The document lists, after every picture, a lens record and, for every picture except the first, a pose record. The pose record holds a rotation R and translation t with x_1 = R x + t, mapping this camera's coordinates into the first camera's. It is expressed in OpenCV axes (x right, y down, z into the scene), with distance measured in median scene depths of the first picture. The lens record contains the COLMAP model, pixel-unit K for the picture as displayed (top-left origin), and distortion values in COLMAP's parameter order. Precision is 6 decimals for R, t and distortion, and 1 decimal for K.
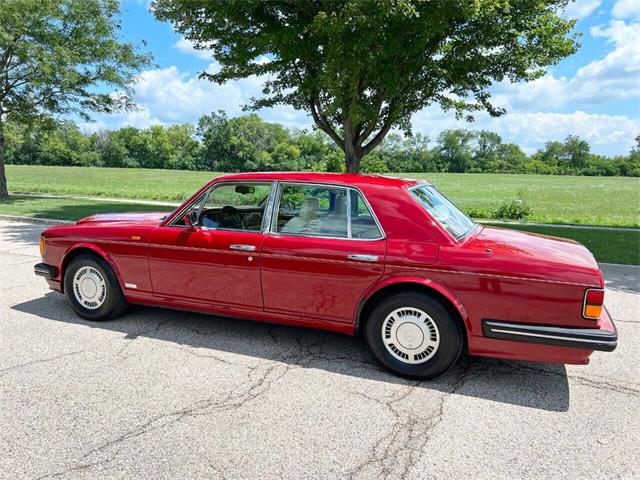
lens RADIAL K [[481.5, 0, 318.3], [0, 481.5, 242.9], [0, 0, 1]] dist [0.053221, -0.062427]
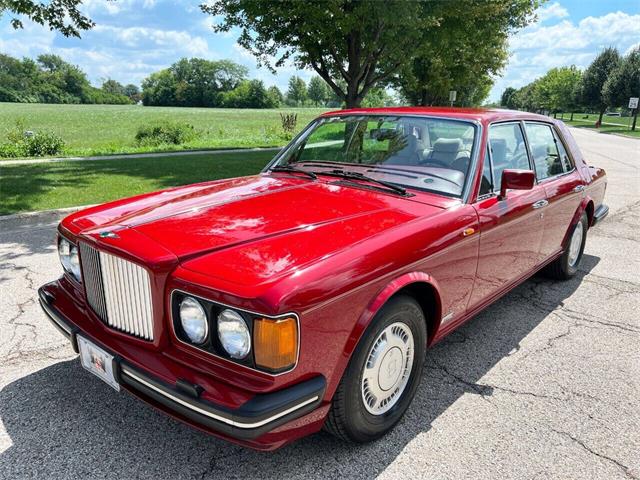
lens RADIAL K [[482.5, 0, 321.0], [0, 482.5, 235.6], [0, 0, 1]] dist [0.055212, -0.061056]
pose [[0.316722, -0.247600, 0.915632, -0.304173], [0.120940, 0.967991, 0.219924, -0.046901], [-0.940776, 0.041081, 0.336529, 0.310192]]
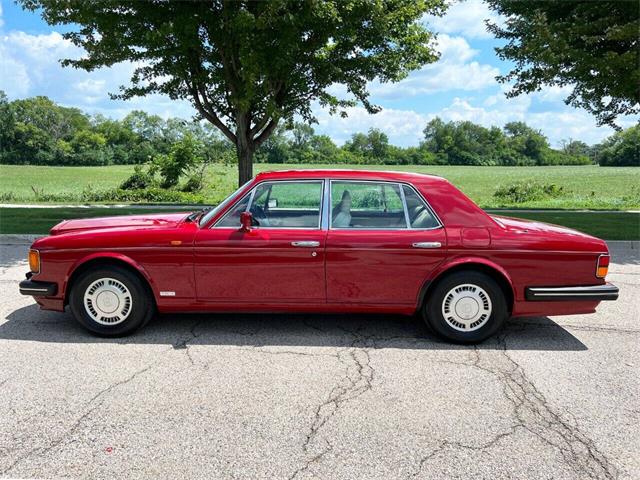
lens RADIAL K [[493.7, 0, 316.0], [0, 493.7, 240.1], [0, 0, 1]] dist [0.059534, -0.074839]
pose [[0.932435, -0.066501, 0.355165, -0.147690], [0.063036, 0.997783, 0.021332, -0.005904], [-0.355796, 0.002497, 0.934560, -0.001185]]
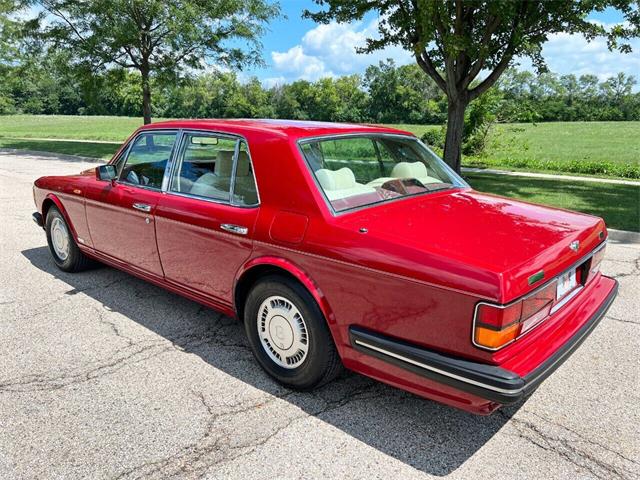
lens RADIAL K [[481.5, 0, 318.3], [0, 481.5, 242.9], [0, 0, 1]] dist [0.053221, -0.062427]
pose [[0.941458, 0.071962, -0.329359, 0.125941], [-0.039918, 0.993875, 0.103048, -0.008425], [0.334758, -0.083868, 0.938565, 0.078348]]
